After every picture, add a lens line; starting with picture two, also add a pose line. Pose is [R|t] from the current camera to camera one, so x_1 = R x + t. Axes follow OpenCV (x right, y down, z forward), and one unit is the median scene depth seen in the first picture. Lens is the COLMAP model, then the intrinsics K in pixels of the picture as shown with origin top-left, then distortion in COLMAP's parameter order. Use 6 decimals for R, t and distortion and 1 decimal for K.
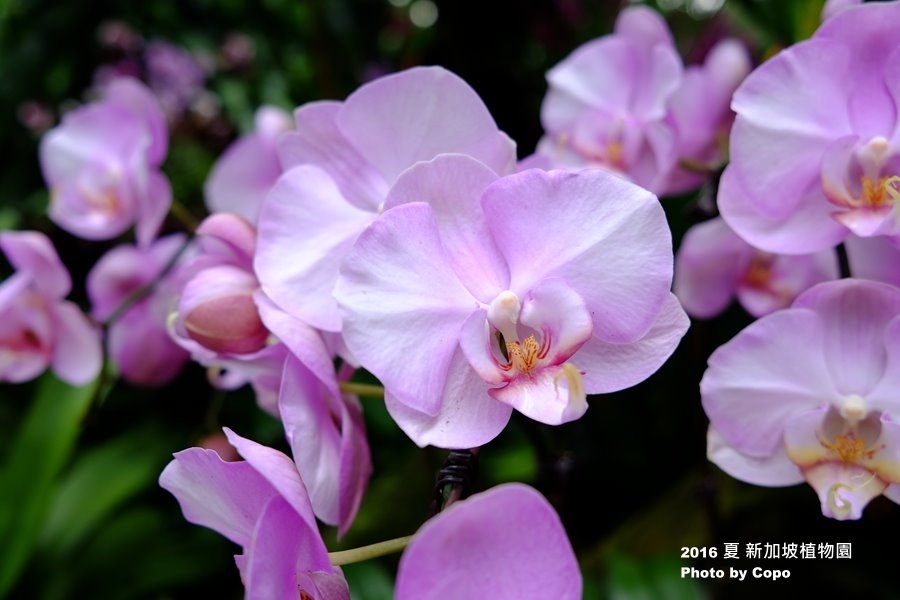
lens RADIAL K [[824.7, 0, 450.0], [0, 824.7, 300.0], [0, 0, 1]] dist [-0.010061, 0.000271]
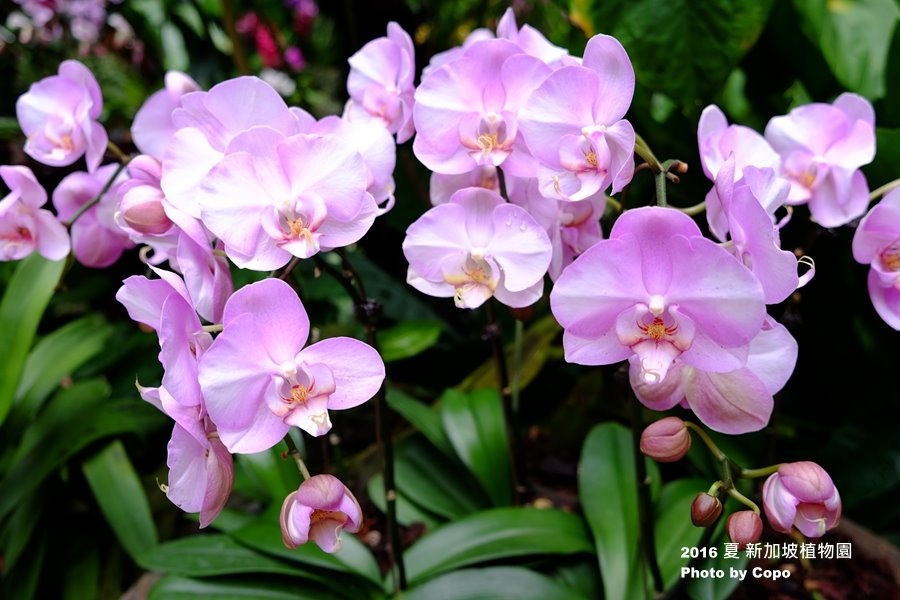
lens RADIAL K [[824.7, 0, 450.0], [0, 824.7, 300.0], [0, 0, 1]] dist [-0.010061, 0.000271]
pose [[0.997105, -0.024981, 0.071812, 0.273602], [0.017084, 0.993945, 0.108543, 0.025845], [-0.074088, -0.107002, 0.991495, -0.919489]]
